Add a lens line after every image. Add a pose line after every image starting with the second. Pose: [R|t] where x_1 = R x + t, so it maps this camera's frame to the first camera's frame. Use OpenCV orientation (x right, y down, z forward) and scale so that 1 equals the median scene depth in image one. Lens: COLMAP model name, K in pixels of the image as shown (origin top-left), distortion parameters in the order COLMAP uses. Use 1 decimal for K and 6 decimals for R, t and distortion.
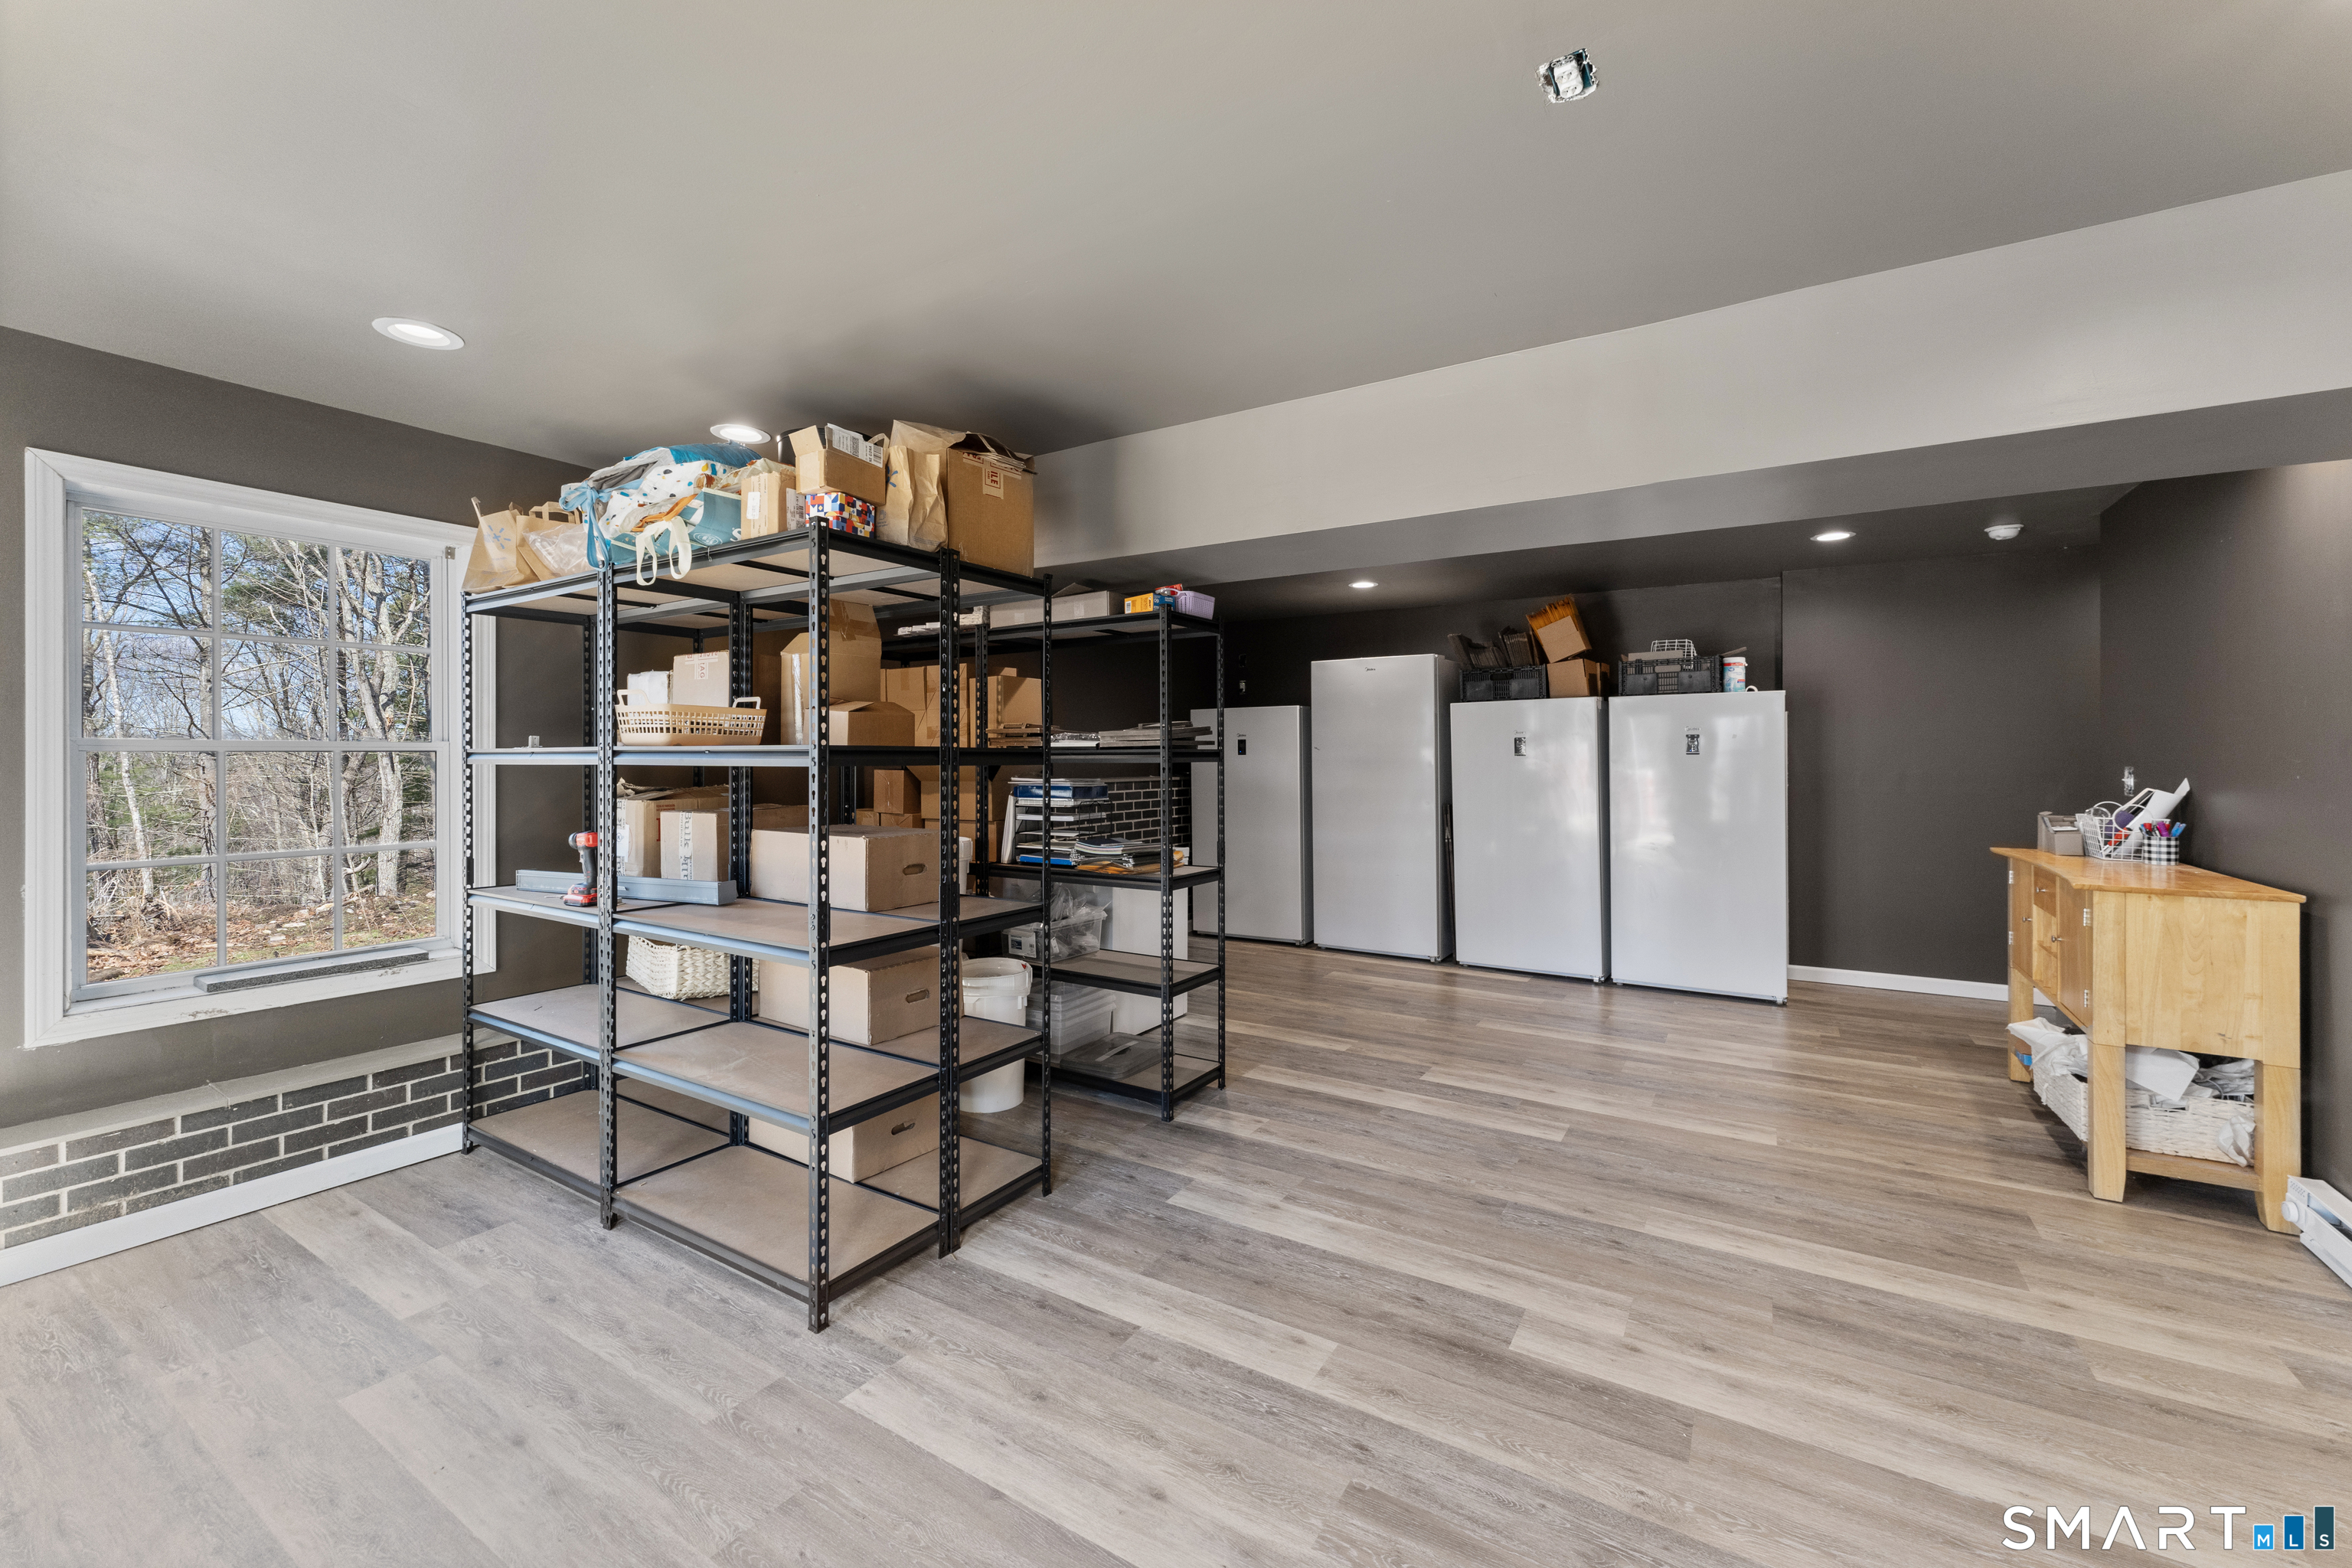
lens RADIAL K [[957.5, 0, 1185.3], [0, 957.5, 738.0], [0, 0, 1]] dist [-0.000507, -0.000002]
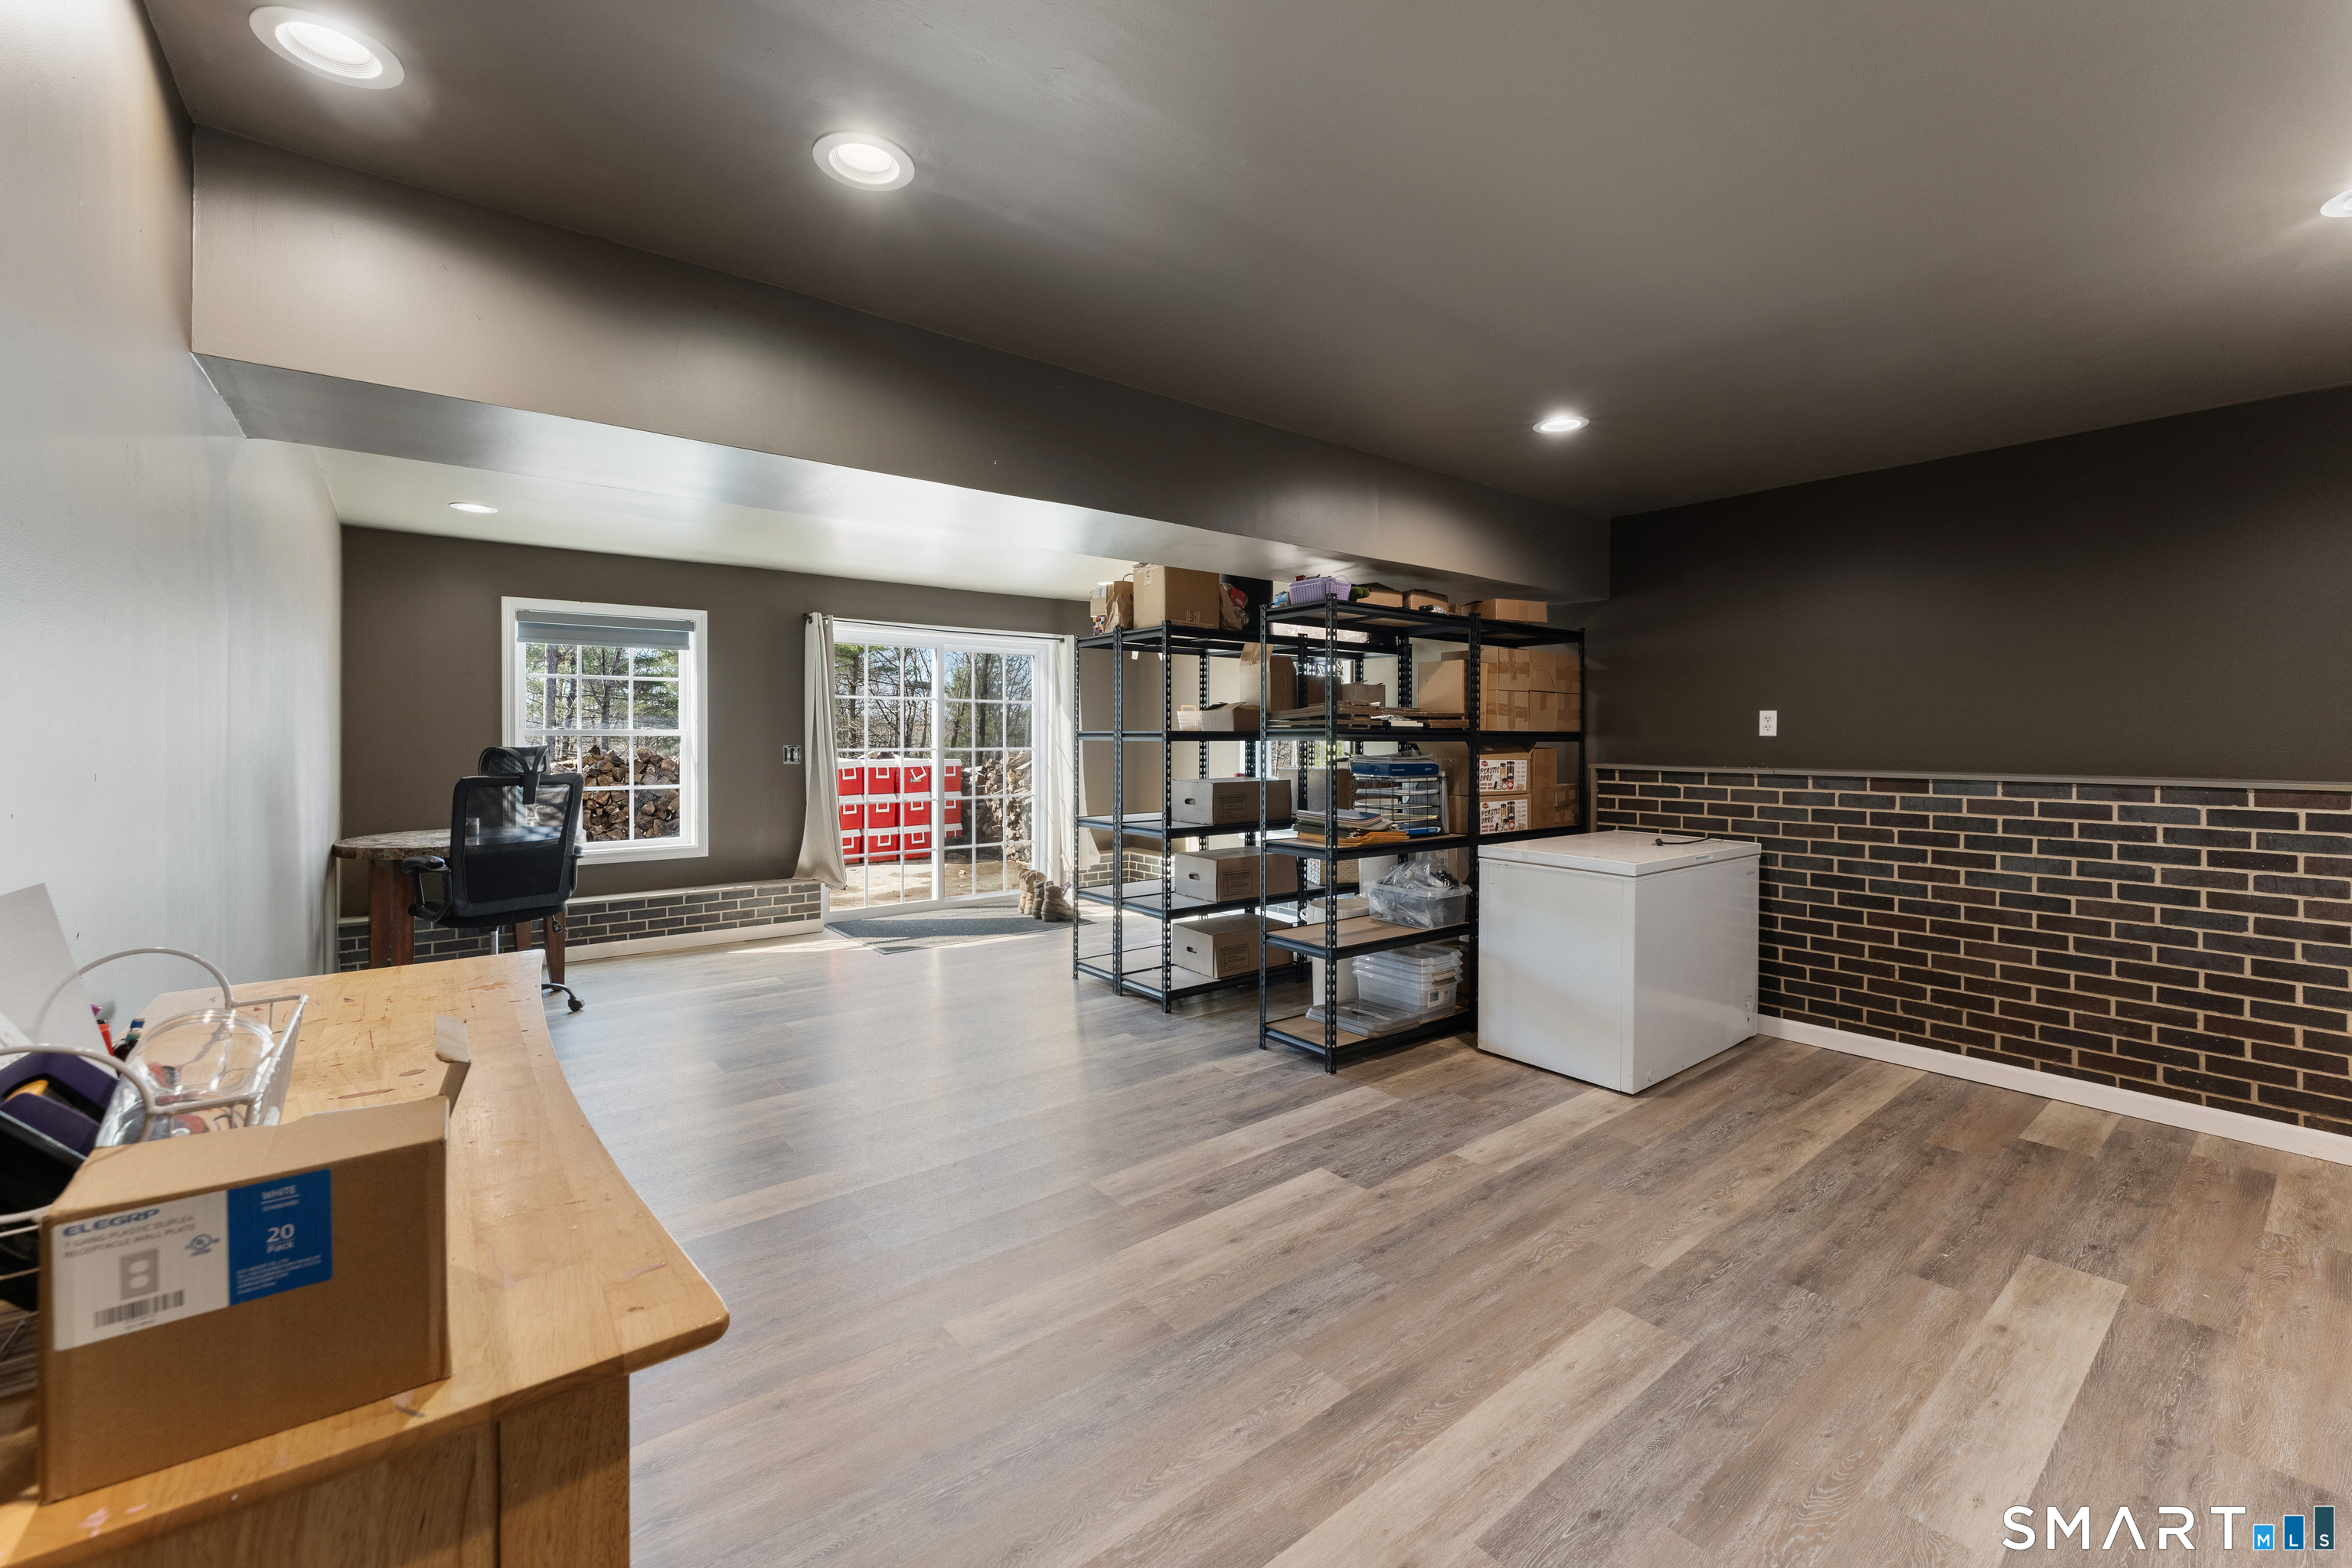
lens RADIAL K [[957.5, 0, 1185.3], [0, 957.5, 738.0], [0, 0, 1]] dist [-0.000507, -0.000002]
pose [[-0.336603, 0.002564, -0.941643, 1.234734], [0.013332, 0.999909, -0.002043, 0.022675], [0.941552, -0.013242, -0.336607, 1.446186]]
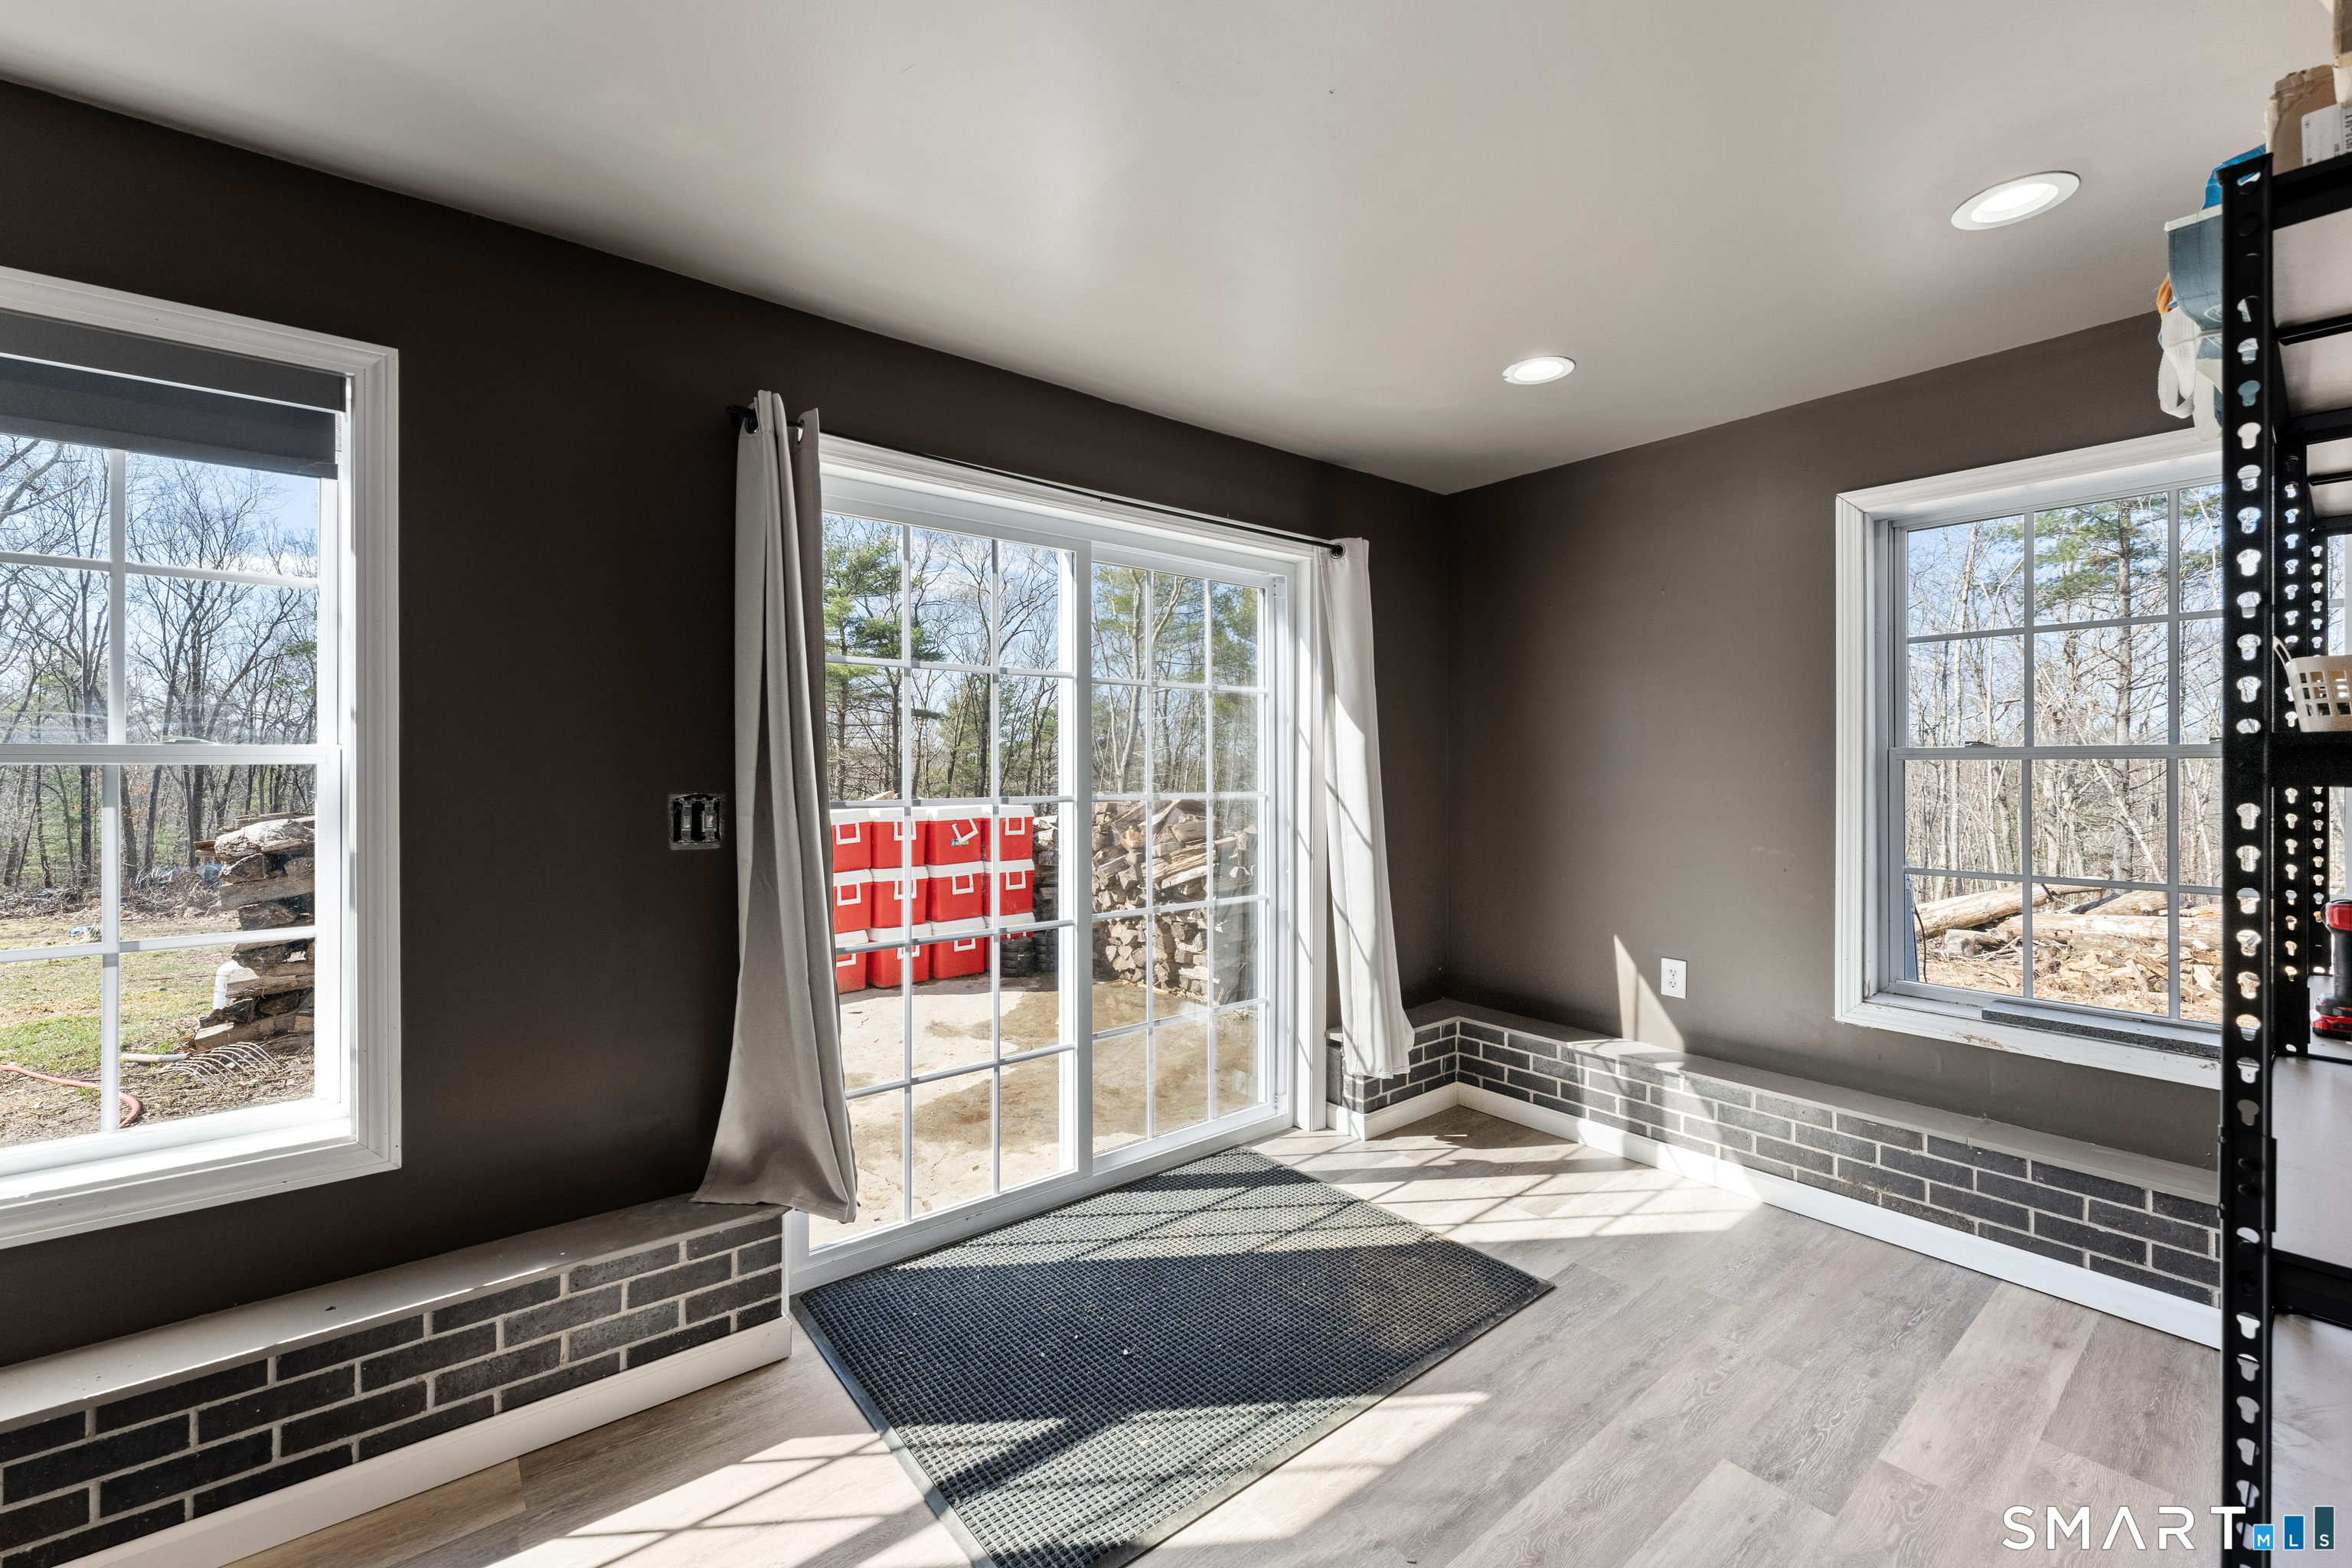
lens RADIAL K [[948.1, 0, 1173.1], [0, 948.1, 764.5], [0, 0, 1]] dist [-0.001557, 0.000183]
pose [[-0.335296, -0.002455, -0.942110, 0.096921], [0.015529, 0.999846, -0.008132, 0.011737], [0.941985, -0.017357, -0.335206, 0.499994]]
